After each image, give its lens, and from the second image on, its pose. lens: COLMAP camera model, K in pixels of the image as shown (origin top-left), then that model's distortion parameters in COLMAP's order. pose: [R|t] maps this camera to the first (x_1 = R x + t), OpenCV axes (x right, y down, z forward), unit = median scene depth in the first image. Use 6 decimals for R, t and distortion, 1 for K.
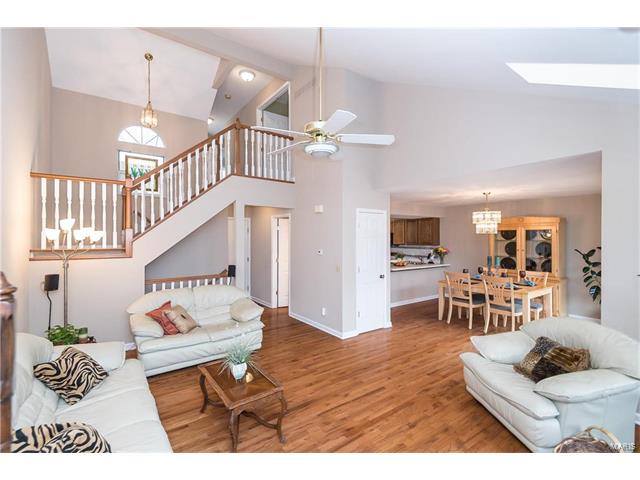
lens RADIAL K [[297.9, 0, 321.0], [0, 297.9, 243.7], [0, 0, 1]] dist [0.017044, -0.008828]
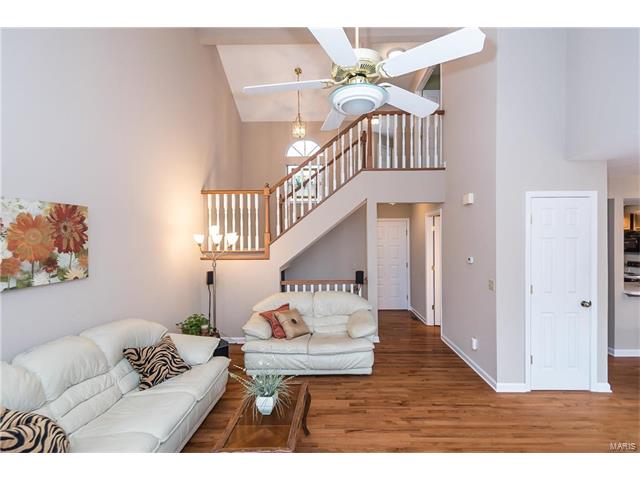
lens RADIAL K [[297.9, 0, 325.0], [0, 297.9, 249.8], [0, 0, 1]] dist [0.017044, -0.008828]
pose [[0.792009, 0.009848, -0.610429, 0.188505], [-0.003750, 0.999930, 0.011266, -0.001570], [0.610497, -0.006634, 0.791991, 0.258346]]
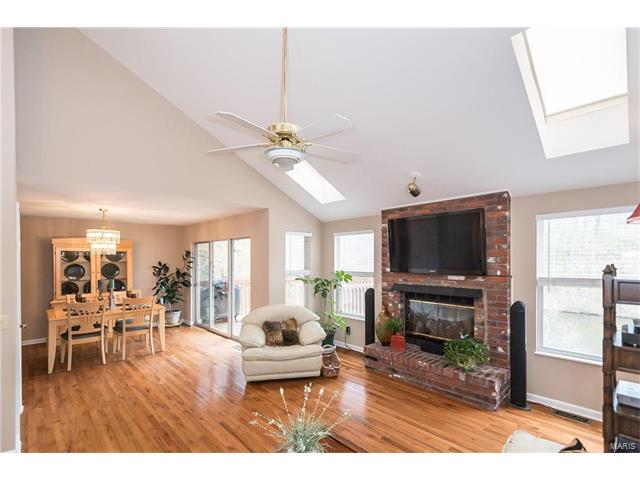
lens RADIAL K [[297.9, 0, 315.9], [0, 297.9, 265.9], [0, 0, 1]] dist [0.017044, -0.008828]
pose [[-0.103186, -0.020427, 0.994452, -0.519571], [0.026030, 0.999391, 0.023230, -0.005070], [-0.994321, 0.028282, -0.102591, 0.580903]]
